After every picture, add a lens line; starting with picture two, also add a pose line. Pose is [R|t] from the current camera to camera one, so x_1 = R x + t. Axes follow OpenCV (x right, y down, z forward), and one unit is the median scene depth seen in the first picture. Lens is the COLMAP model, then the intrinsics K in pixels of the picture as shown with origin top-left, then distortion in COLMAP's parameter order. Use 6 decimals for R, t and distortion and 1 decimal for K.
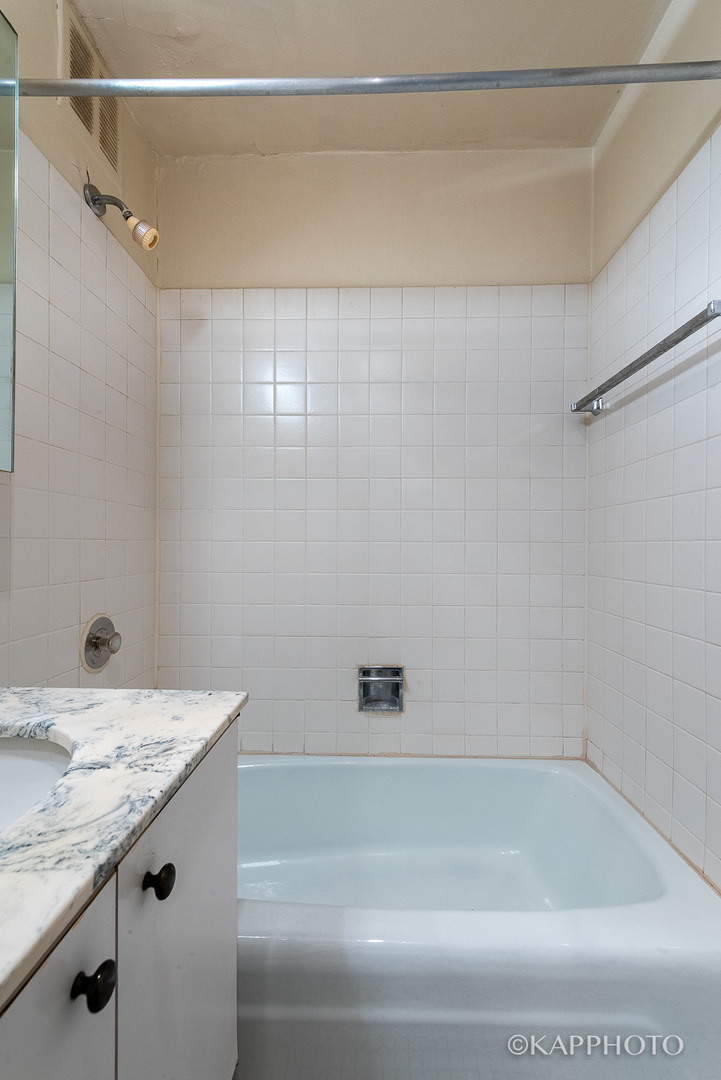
lens RADIAL K [[466.2, 0, 363.3], [0, 466.2, 545.8], [0, 0, 1]] dist [-0.002239, -0.000108]
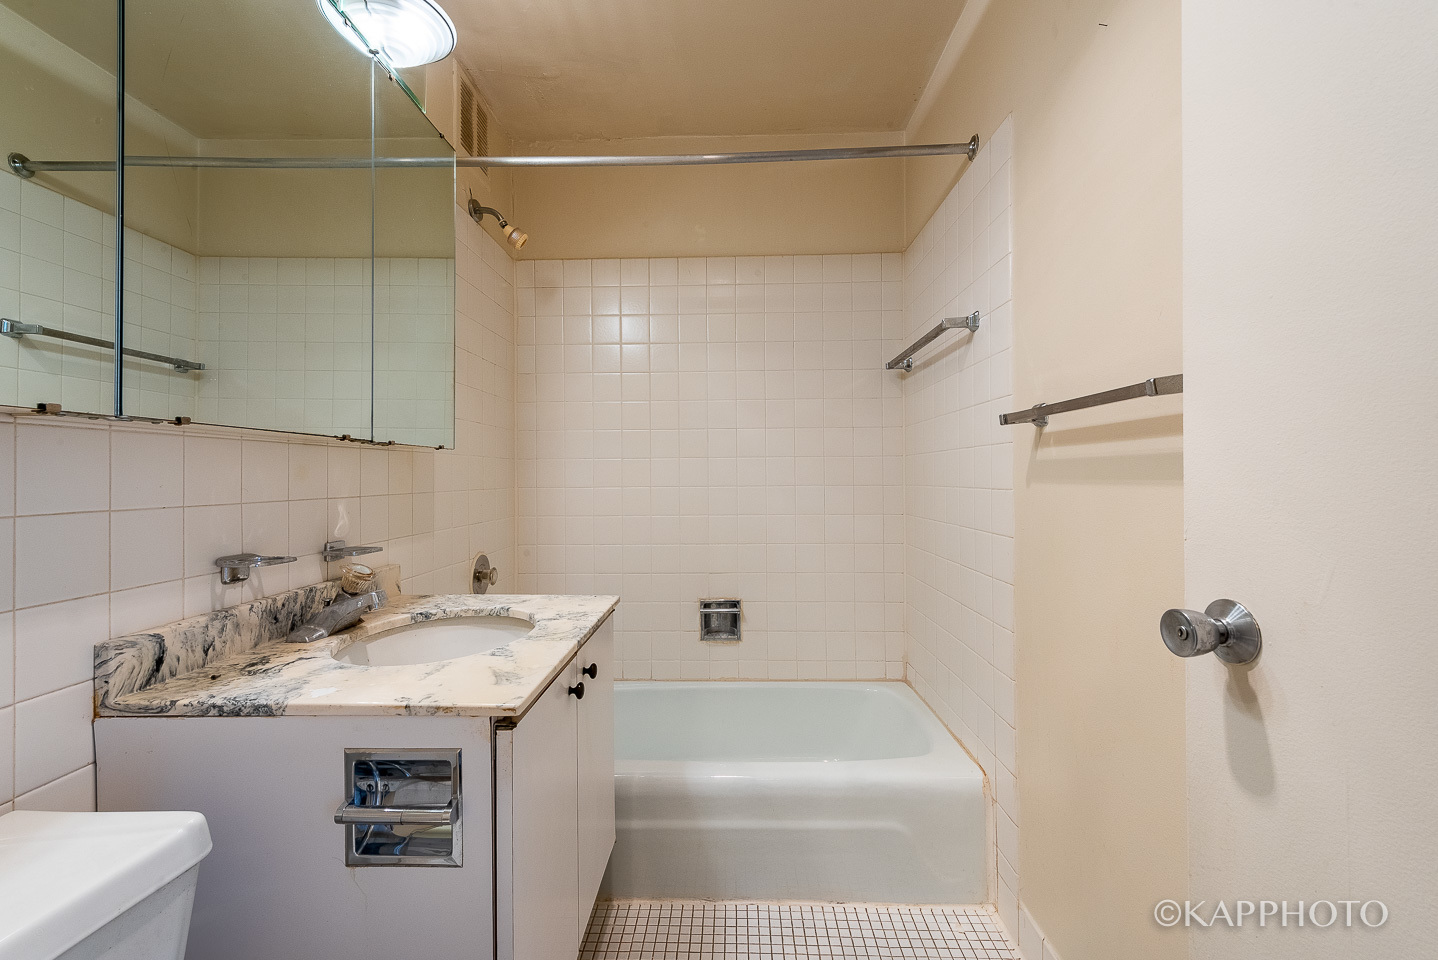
lens RADIAL K [[620.7, 0, 718.1], [0, 620.7, 473.7], [0, 0, 1]] dist [-0.002239, -0.000108]
pose [[0.999922, -0.012312, 0.001934, 0.034180], [0.012323, 0.999907, -0.005759, -0.031029], [-0.001863, 0.005783, 0.999982, -0.479480]]
